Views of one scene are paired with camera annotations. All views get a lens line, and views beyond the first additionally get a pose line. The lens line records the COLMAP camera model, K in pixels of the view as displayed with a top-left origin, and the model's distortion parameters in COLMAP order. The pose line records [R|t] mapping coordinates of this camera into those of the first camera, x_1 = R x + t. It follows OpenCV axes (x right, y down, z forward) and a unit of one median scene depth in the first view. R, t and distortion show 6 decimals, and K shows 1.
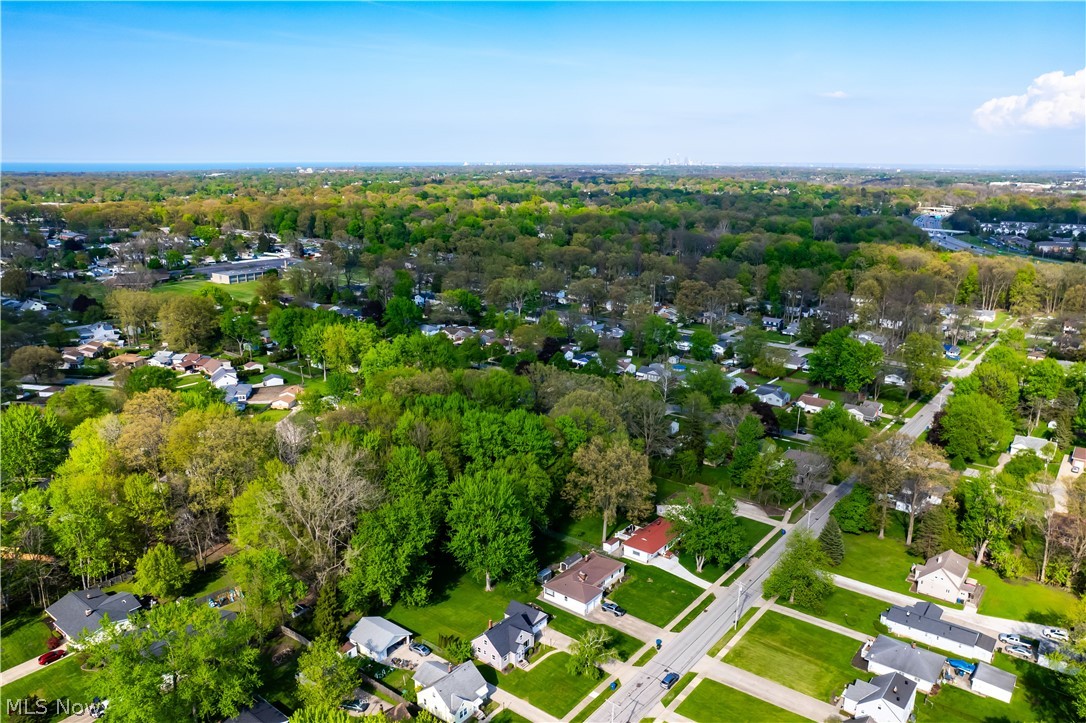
lens RADIAL K [[776.6, 0, 545.2], [0, 776.6, 378.1], [0, 0, 1]] dist [-0.040476, 0.003781]
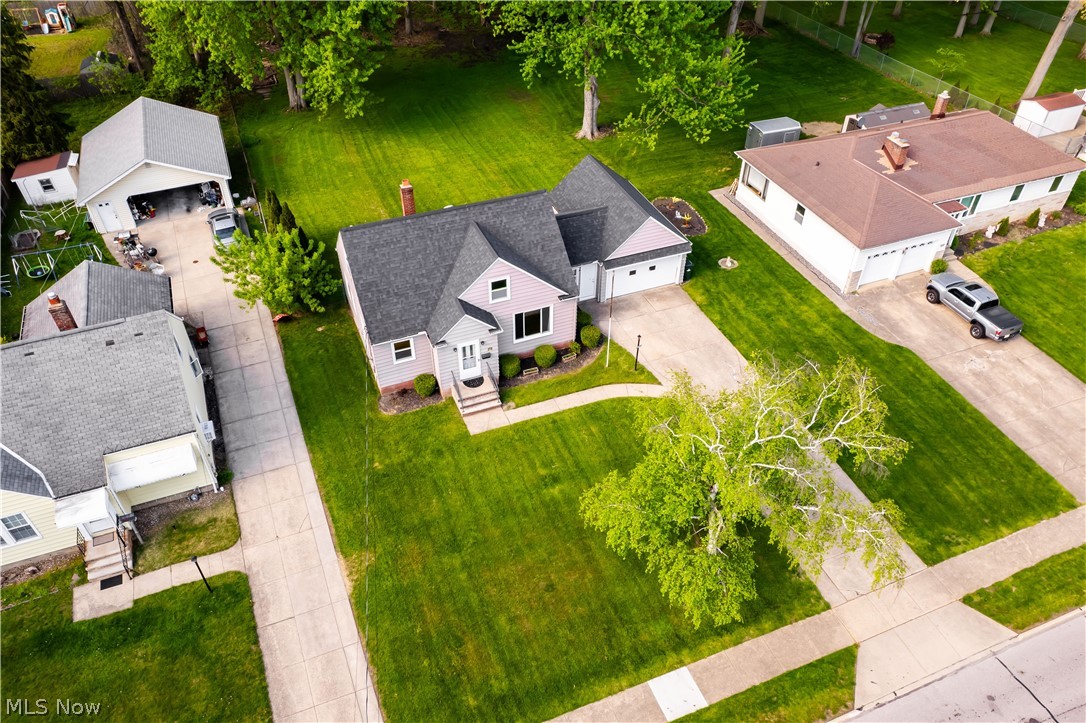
lens RADIAL K [[776.6, 0, 545.2], [0, 776.6, 378.1], [0, 0, 1]] dist [-0.040476, 0.003781]
pose [[0.867506, 0.336720, -0.366132, 0.067437], [-0.137344, 0.869581, 0.474306, 0.221854], [0.478090, -0.361177, 0.800613, 0.731679]]
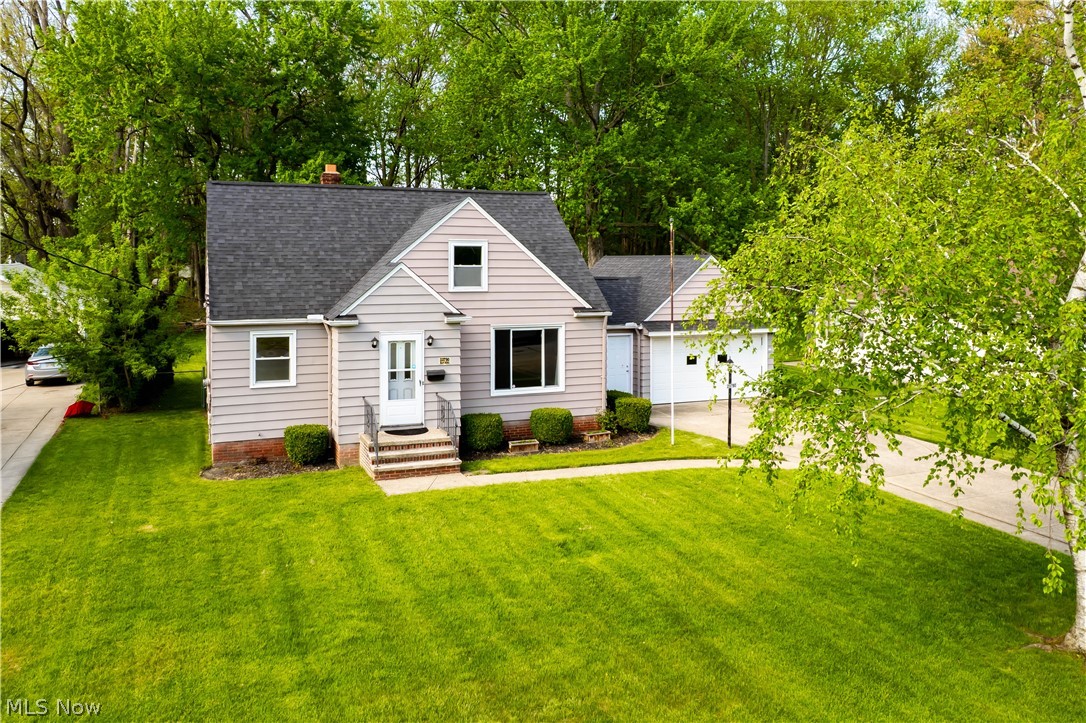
lens RADIAL K [[837.8, 0, 541.5], [0, 837.8, 258.5], [0, 0, 1]] dist [-0.049115, -0.000354]
pose [[0.874346, -0.001103, -0.485302, 0.043041], [-0.129411, 0.963258, -0.235343, 0.326724], [0.467730, 0.268575, 0.842078, 0.799725]]
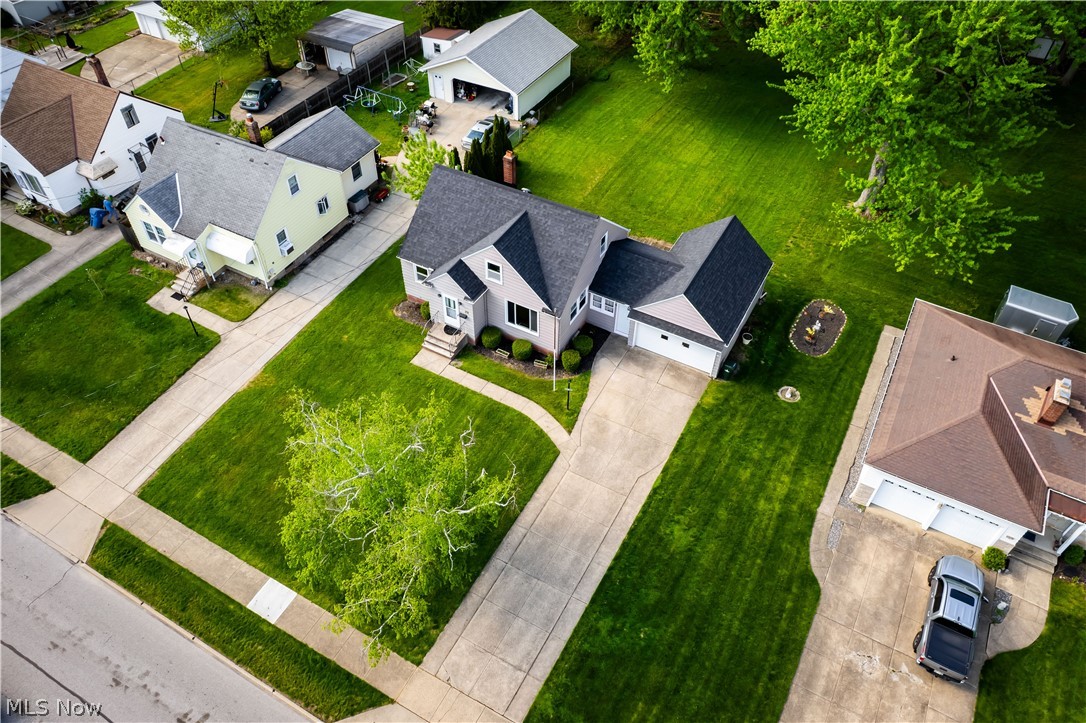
lens RADIAL K [[771.0, 0, 543.0], [0, 771.0, 361.5], [0, 0, 1]] dist [-0.045717, -0.000038]
pose [[0.161357, 0.712595, -0.682768, 0.150807], [-0.269087, 0.697388, 0.664261, 0.163678], [0.949503, 0.076541, 0.304279, 0.844880]]
